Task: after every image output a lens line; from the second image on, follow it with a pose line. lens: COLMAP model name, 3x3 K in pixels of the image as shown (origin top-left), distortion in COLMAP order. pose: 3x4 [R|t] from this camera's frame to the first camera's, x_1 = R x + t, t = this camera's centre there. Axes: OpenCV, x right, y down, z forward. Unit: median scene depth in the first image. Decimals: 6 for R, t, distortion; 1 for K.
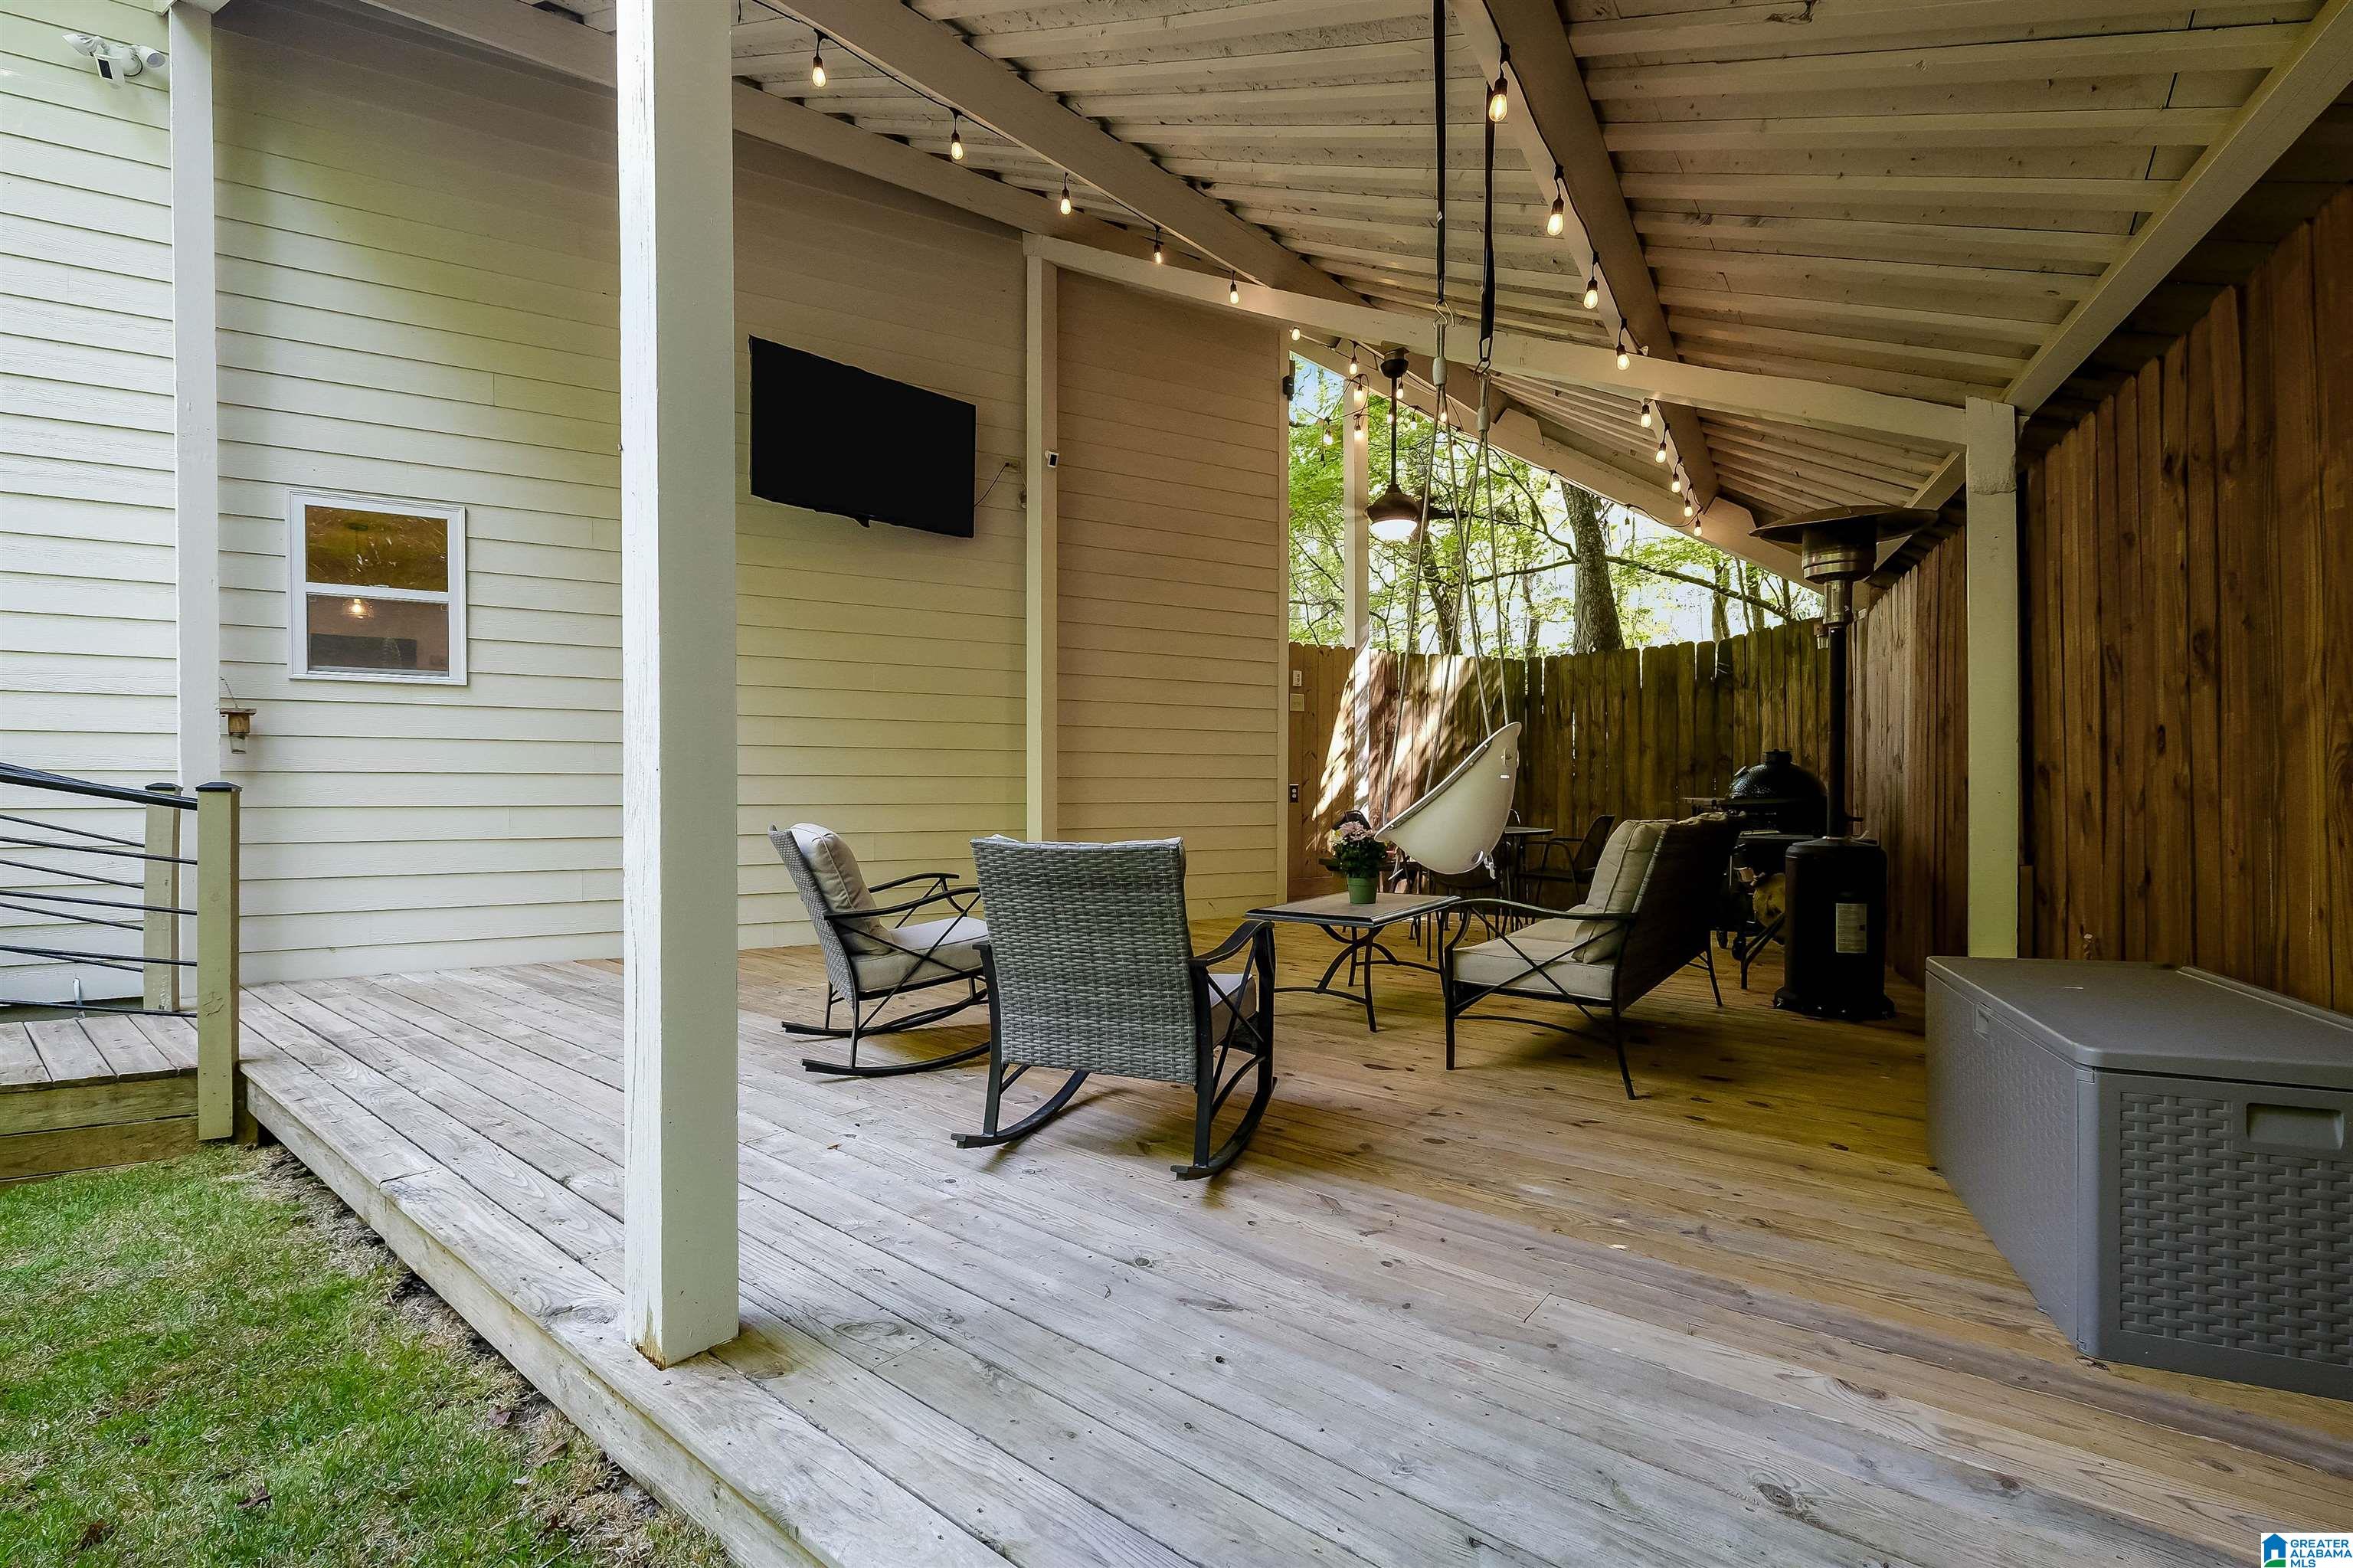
lens RADIAL K [[1033.2, 0, 1180.7], [0, 1033.2, 805.7], [0, 0, 1]] dist [-0.005791, 0.001458]
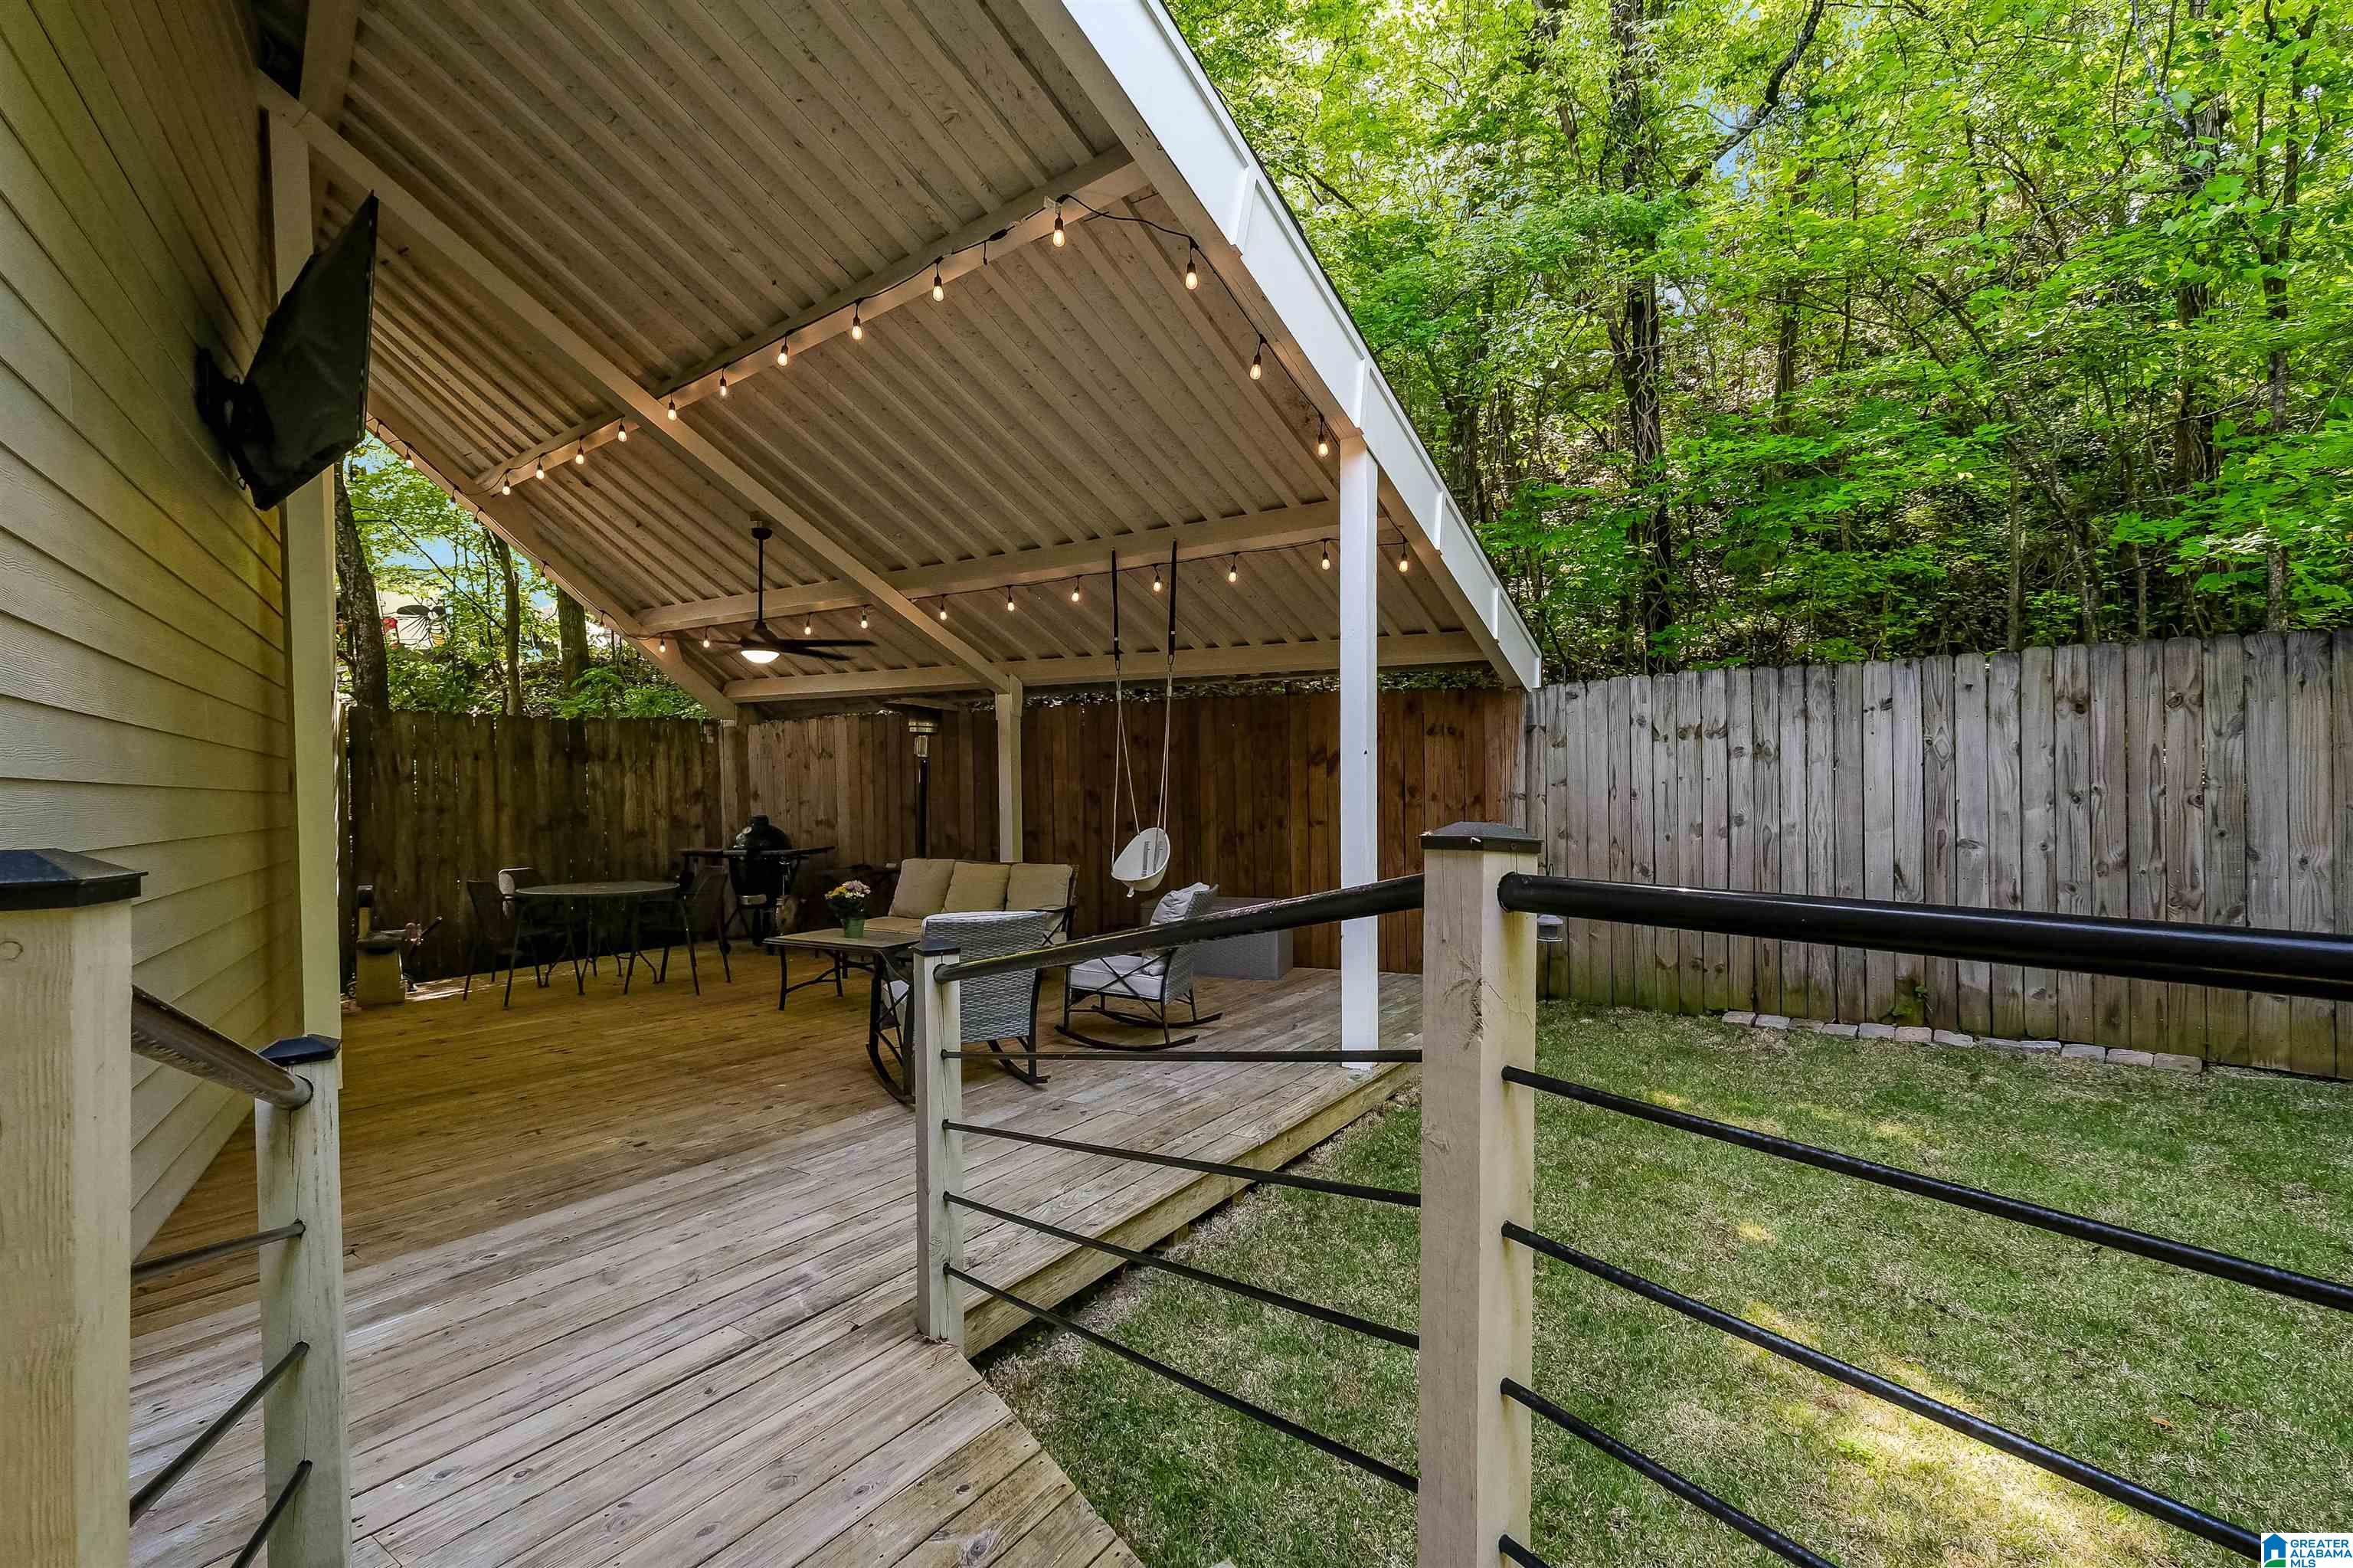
lens RADIAL K [[1033.2, 0, 1165.8], [0, 1033.2, 802.3], [0, 0, 1]] dist [-0.005791, 0.001458]
pose [[-0.079901, -0.005190, 0.996789, -1.128664], [0.022389, 0.999725, 0.007000, -0.081974], [-0.996551, 0.022876, -0.079763, 0.599018]]
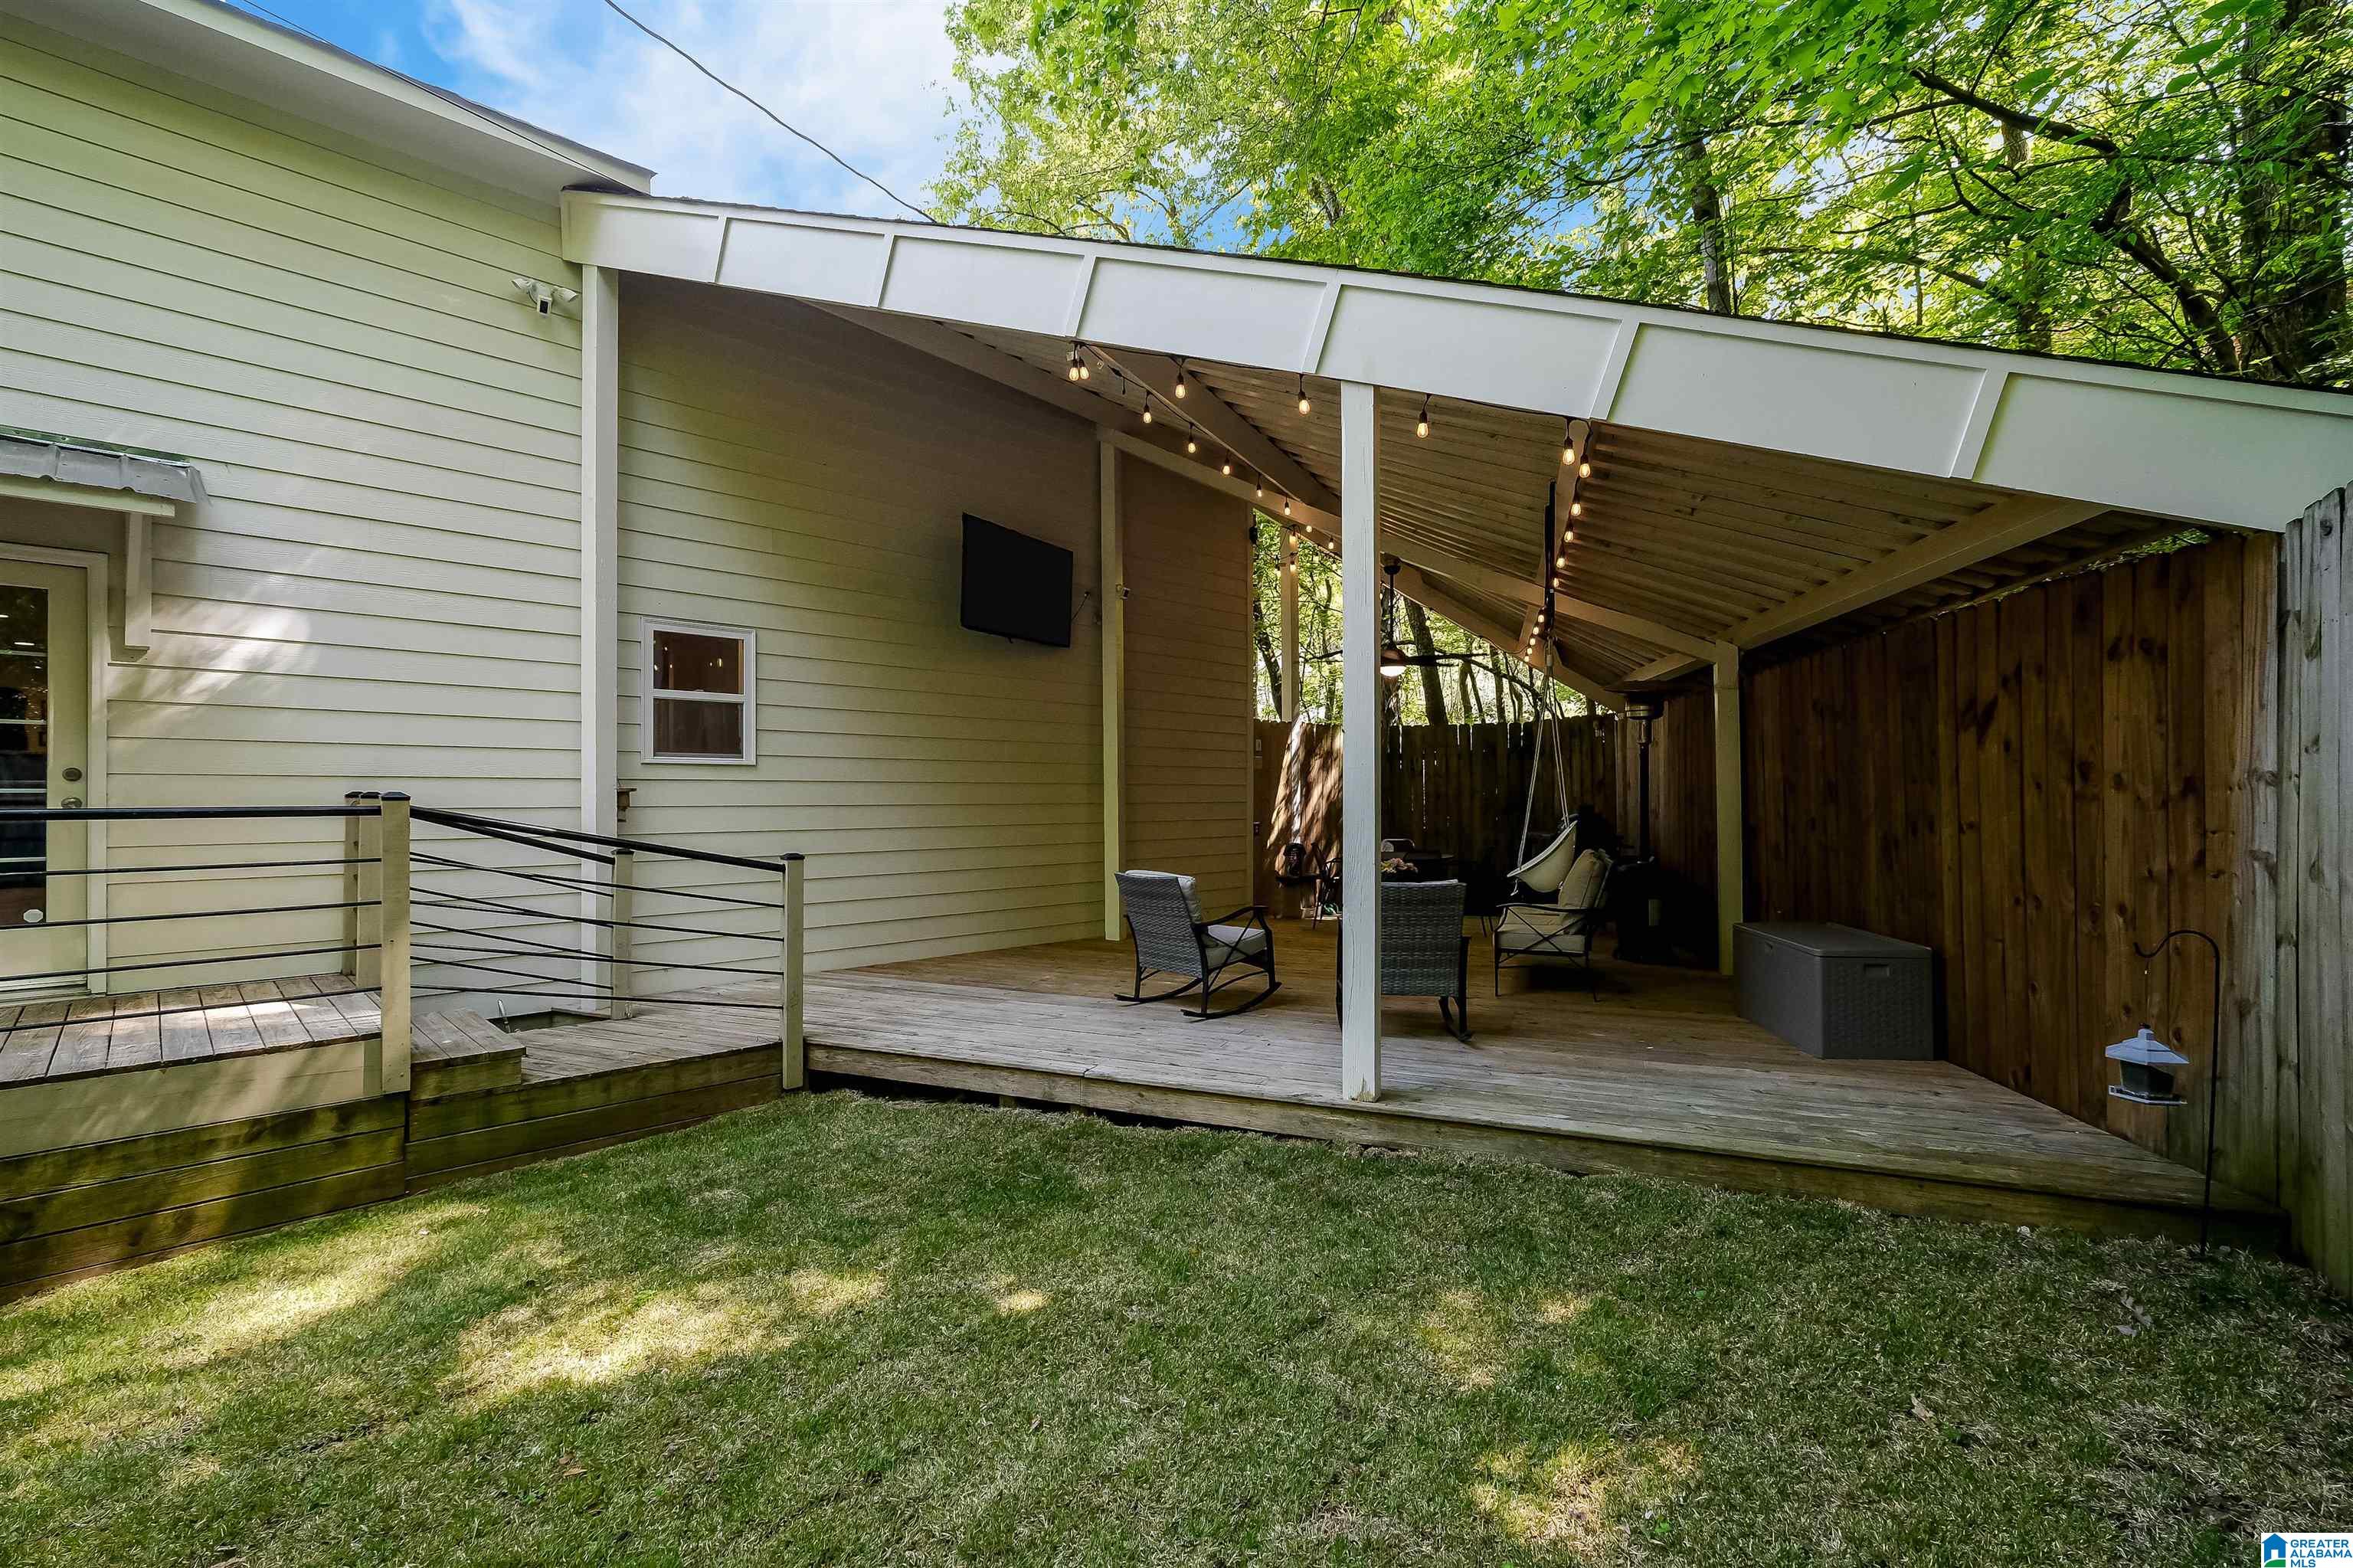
lens RADIAL K [[1033.2, 0, 1190.4], [0, 1033.2, 791.4], [0, 0, 1]] dist [-0.005791, 0.001458]
pose [[0.958669, -0.001093, 0.284523, -0.537761], [0.006884, 0.999789, -0.019355, -0.053463], [-0.284442, 0.020514, 0.958474, -0.421307]]
